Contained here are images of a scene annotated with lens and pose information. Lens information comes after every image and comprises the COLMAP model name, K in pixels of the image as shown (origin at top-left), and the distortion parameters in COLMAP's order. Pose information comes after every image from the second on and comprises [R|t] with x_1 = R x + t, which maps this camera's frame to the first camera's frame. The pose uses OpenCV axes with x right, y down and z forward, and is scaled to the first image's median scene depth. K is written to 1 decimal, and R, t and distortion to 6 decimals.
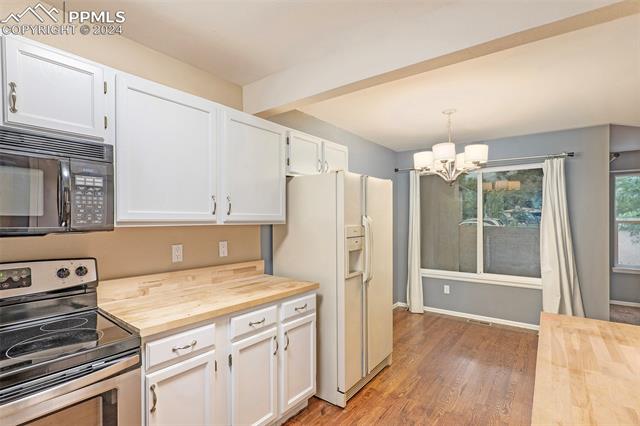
lens RADIAL K [[299.1, 0, 323.4], [0, 299.1, 215.8], [0, 0, 1]] dist [-0.002495, -0.000075]
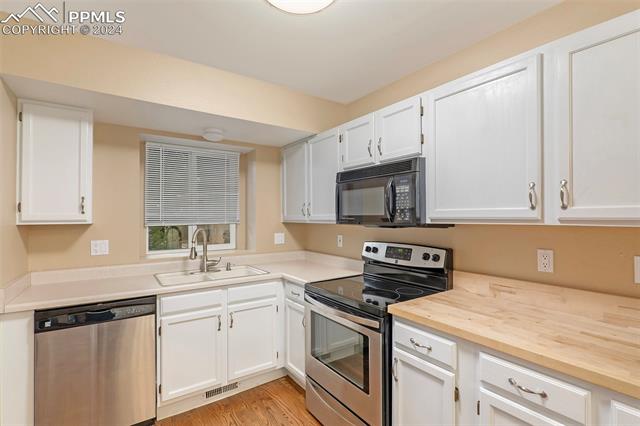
lens RADIAL K [[299.1, 0, 323.4], [0, 299.1, 215.8], [0, 0, 1]] dist [-0.002495, -0.000075]
pose [[-0.290098, -0.003180, -0.956992, 0.496529], [0.015721, 0.999844, -0.008088, 0.008652], [0.956868, -0.017391, -0.290003, 0.834087]]
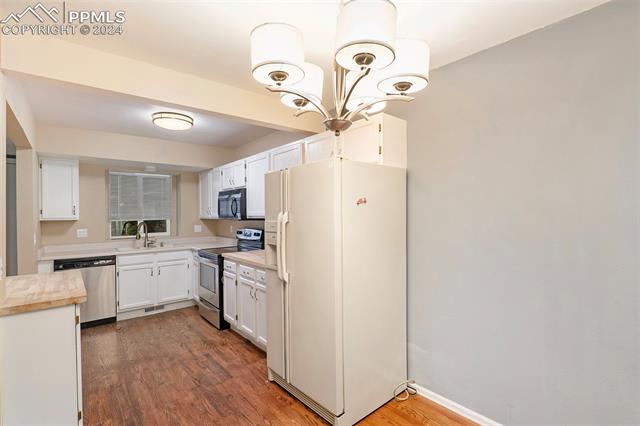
lens RADIAL K [[291.1, 0, 328.3], [0, 291.1, 214.8], [0, 0, 1]] dist [0.000554, -0.000004]
pose [[-0.185184, 0.005903, -0.982686, 1.490003], [0.022933, 0.999736, 0.001683, 0.017822], [0.982436, -0.022224, -0.185271, 1.921730]]
